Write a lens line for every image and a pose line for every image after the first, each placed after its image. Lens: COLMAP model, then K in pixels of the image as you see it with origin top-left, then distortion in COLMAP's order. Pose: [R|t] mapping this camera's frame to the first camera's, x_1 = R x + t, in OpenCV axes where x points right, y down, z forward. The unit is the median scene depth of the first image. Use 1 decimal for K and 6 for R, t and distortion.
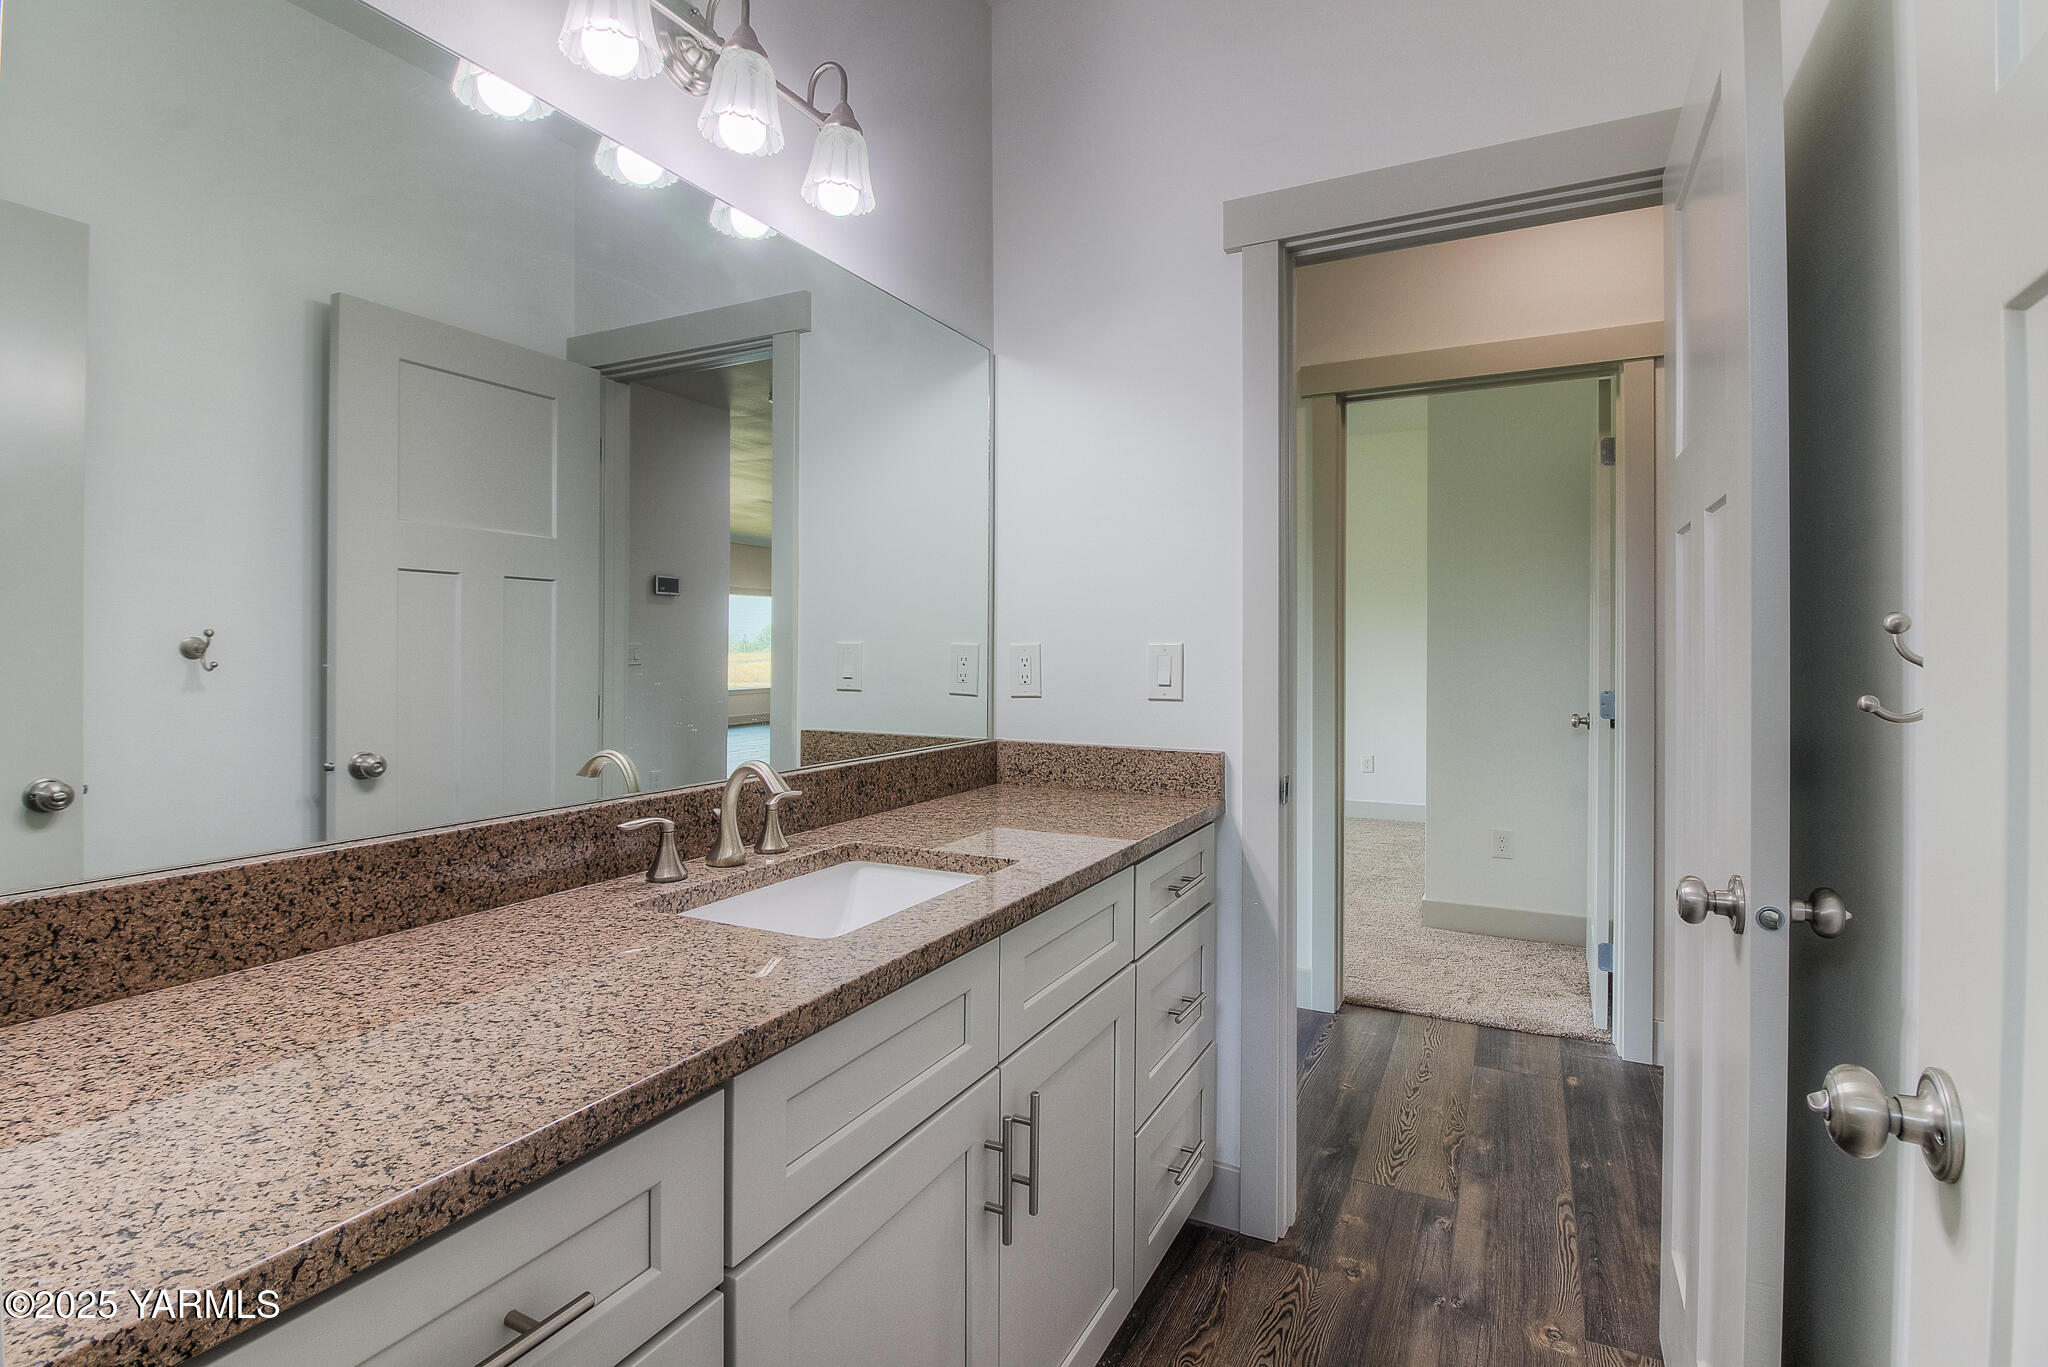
lens RADIAL K [[963.6, 0, 1030.3], [0, 963.6, 676.0], [0, 0, 1]] dist [-0.011163, -0.000858]
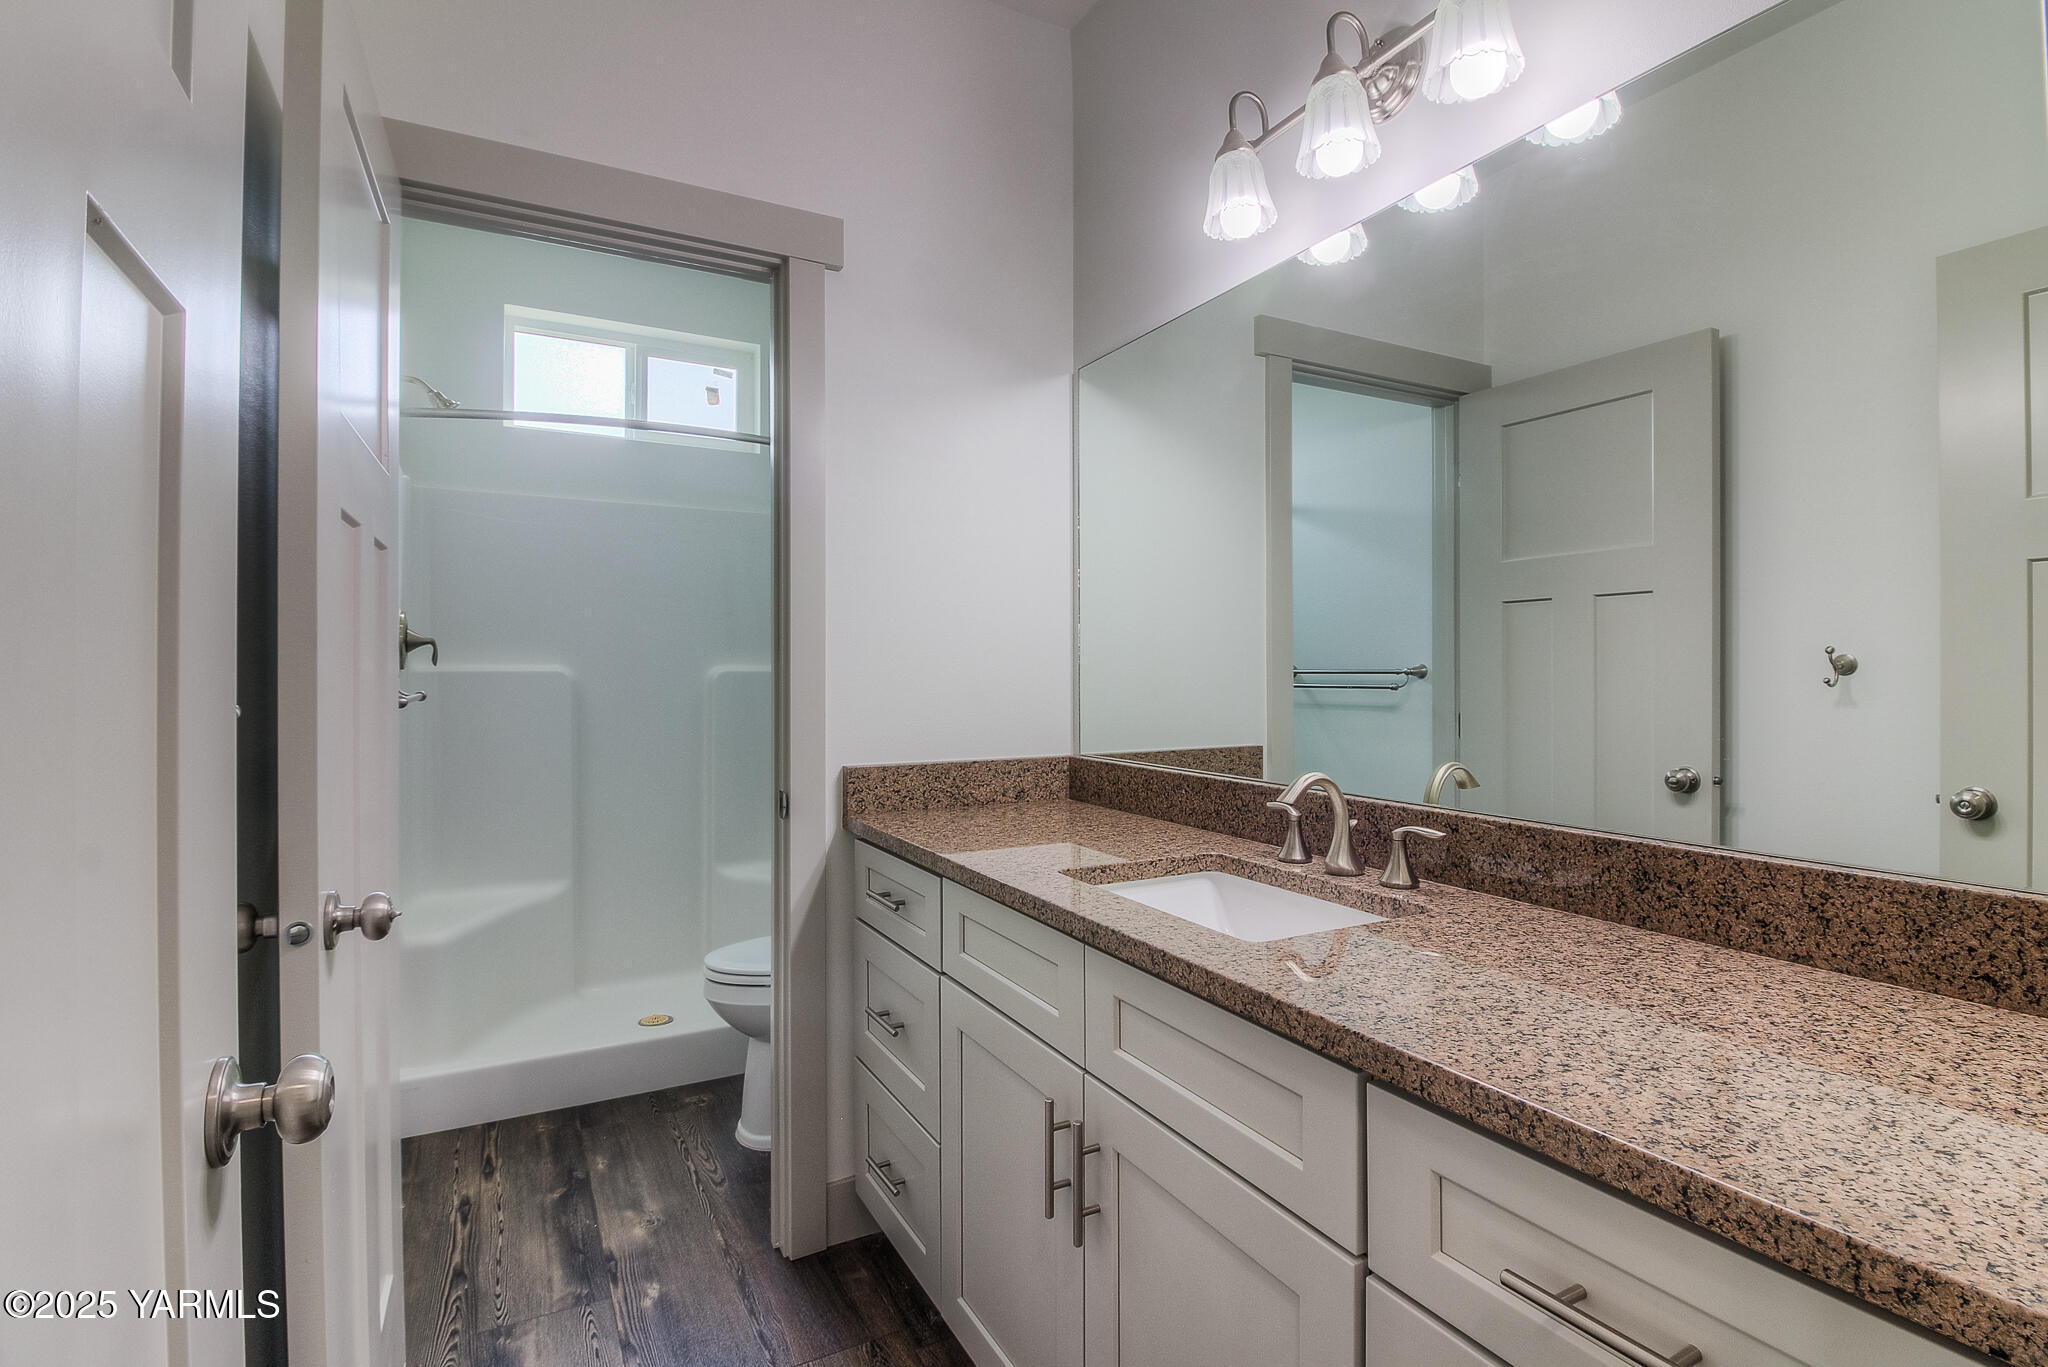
lens RADIAL K [[963.6, 0, 1030.3], [0, 963.6, 676.0], [0, 0, 1]] dist [-0.011163, -0.000858]
pose [[-0.558681, 0.002124, -0.829380, 0.719919], [-0.022250, 0.999598, 0.017548, -0.024979], [0.829084, 0.028258, -0.558409, 1.292375]]
